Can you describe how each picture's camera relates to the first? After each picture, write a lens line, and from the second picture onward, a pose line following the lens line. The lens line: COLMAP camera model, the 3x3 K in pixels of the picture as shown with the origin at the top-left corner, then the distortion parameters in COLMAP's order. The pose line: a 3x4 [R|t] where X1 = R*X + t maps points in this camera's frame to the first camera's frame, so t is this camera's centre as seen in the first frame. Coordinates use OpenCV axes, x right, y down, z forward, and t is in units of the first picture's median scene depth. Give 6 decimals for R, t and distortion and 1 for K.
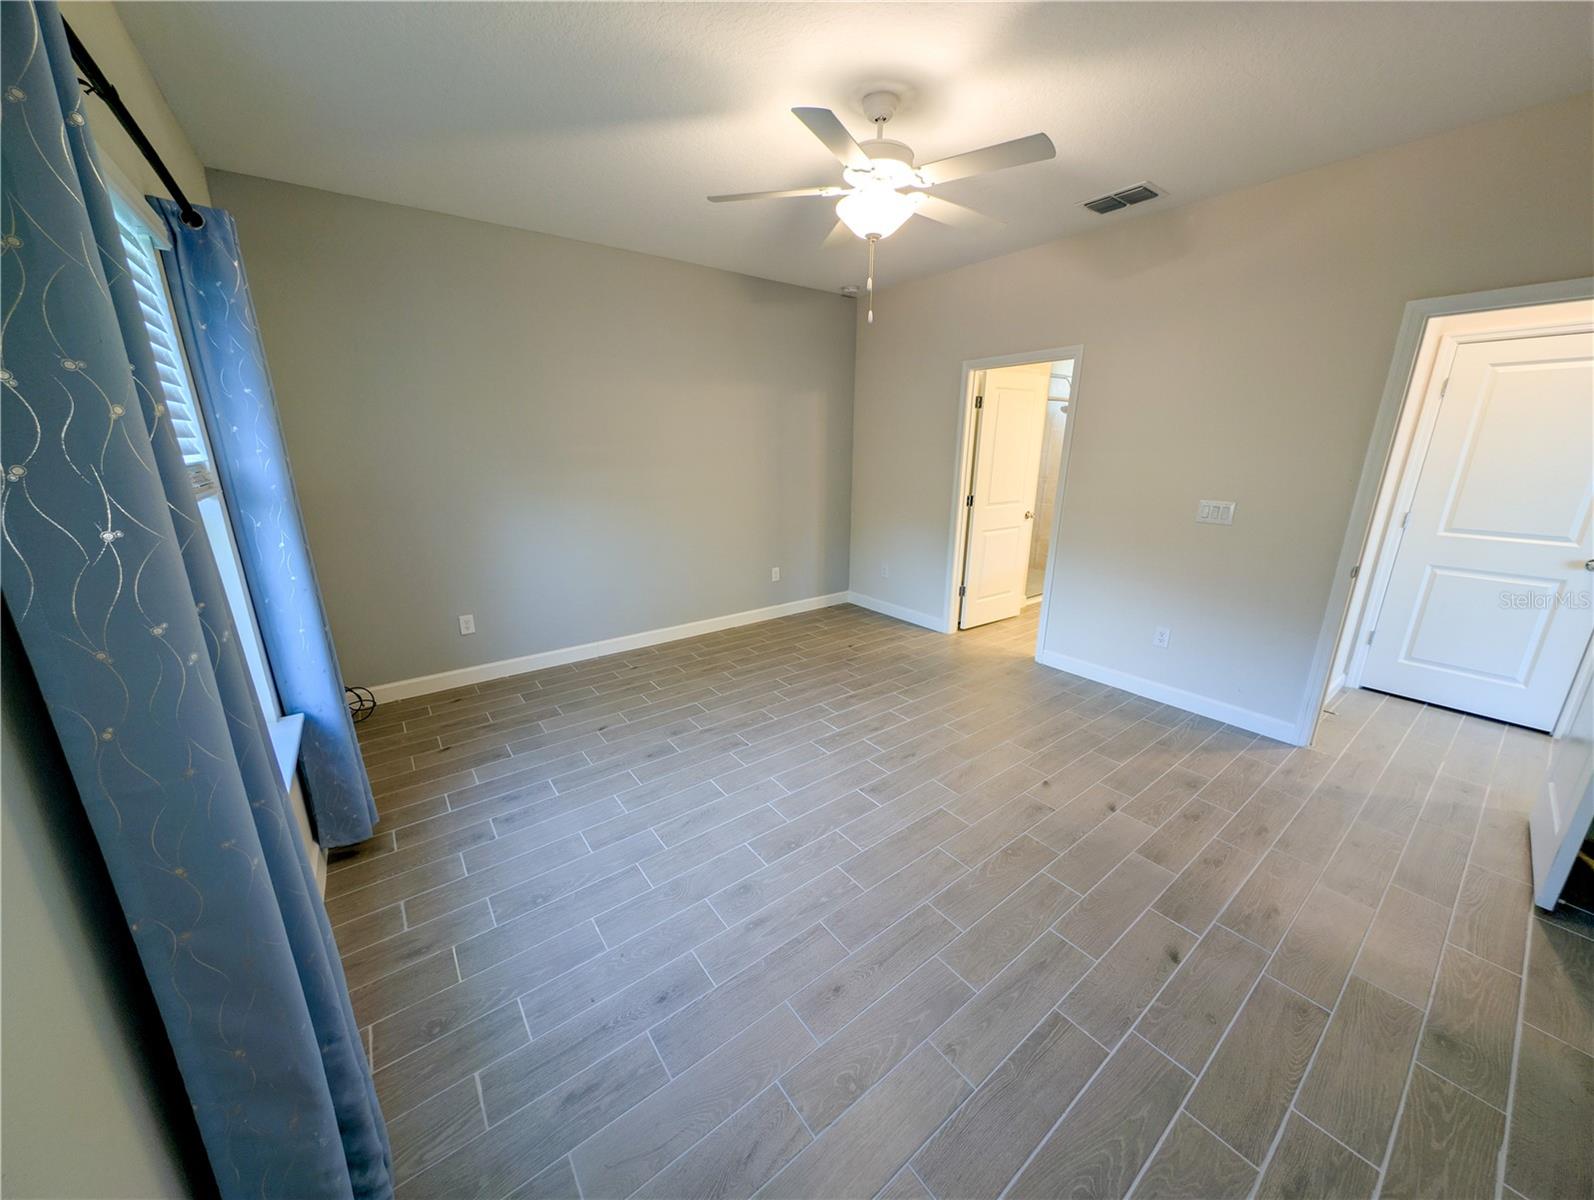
lens RADIAL K [[570.1, 0, 789.7], [0, 570.1, 599.3], [0, 0, 1]] dist [0.015599, -0.001444]
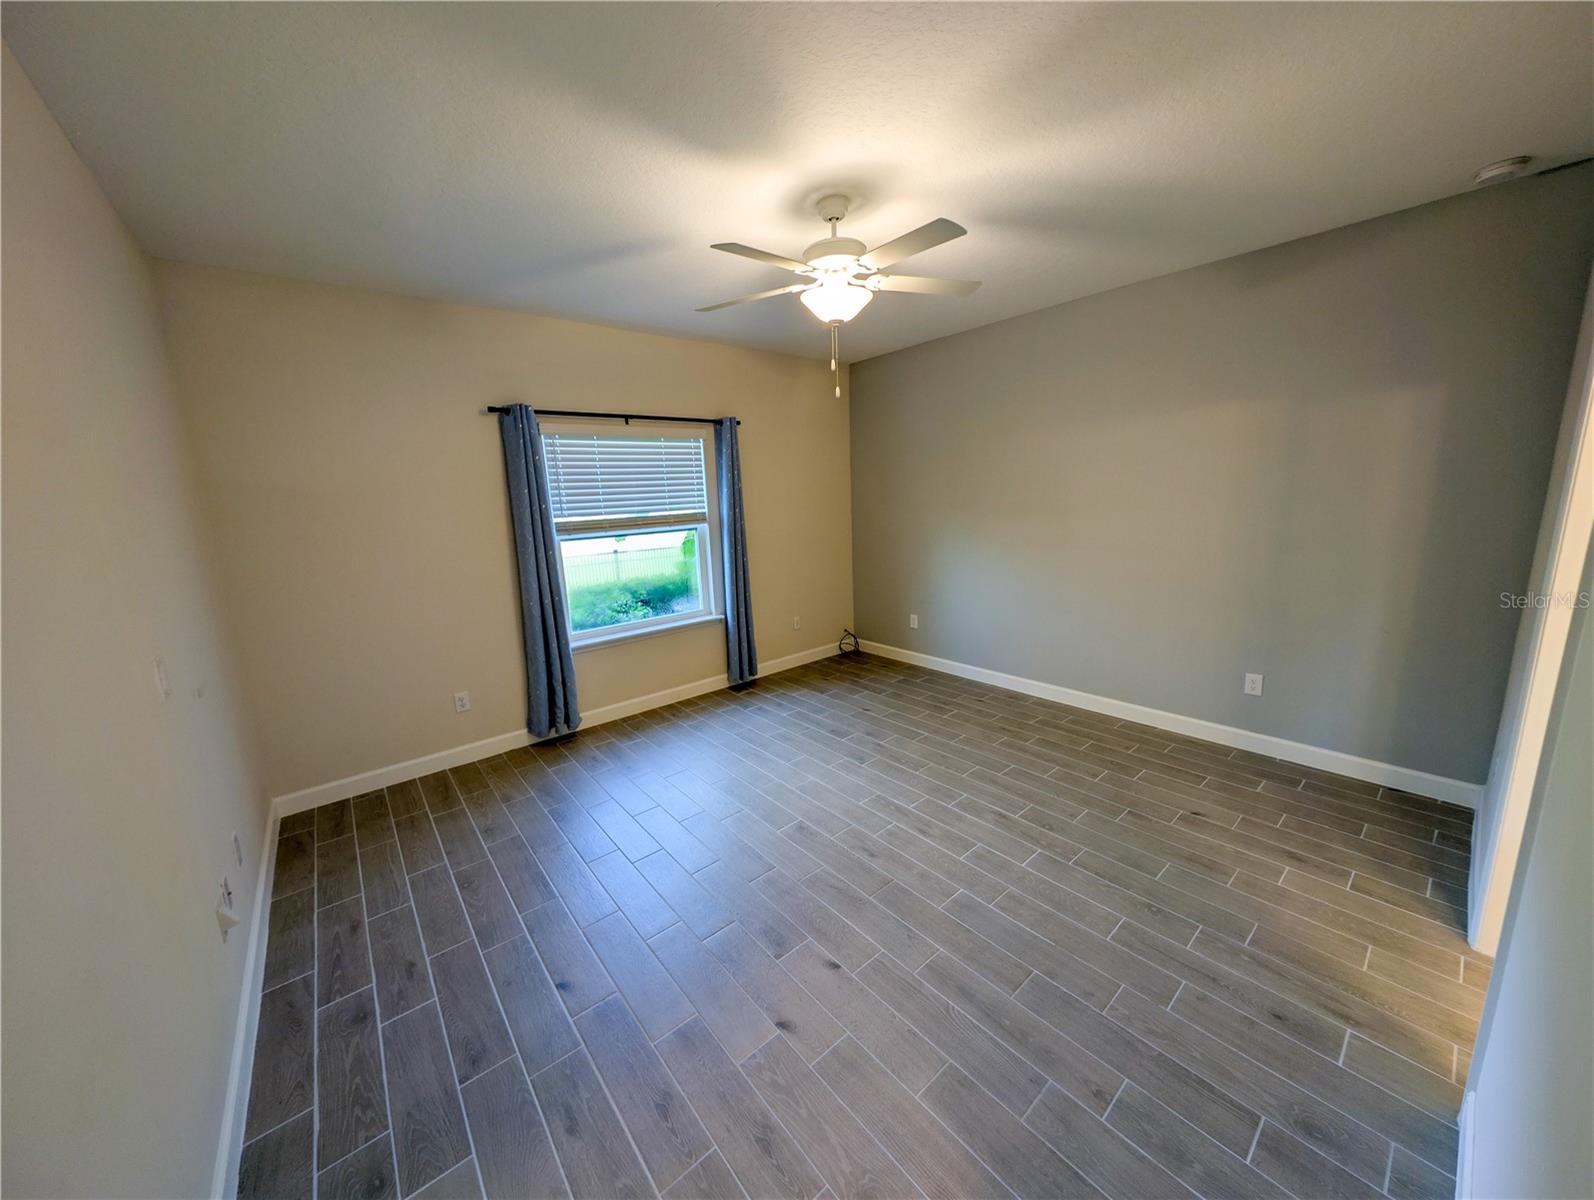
lens RADIAL K [[570.1, 0, 788.8], [0, 570.1, 599.1], [0, 0, 1]] dist [0.015599, -0.001444]
pose [[0.043235, 0.182716, -0.982215, 0.802358], [-0.226096, 0.959417, 0.168523, -0.177620], [0.973145, 0.214788, 0.082792, 0.579806]]
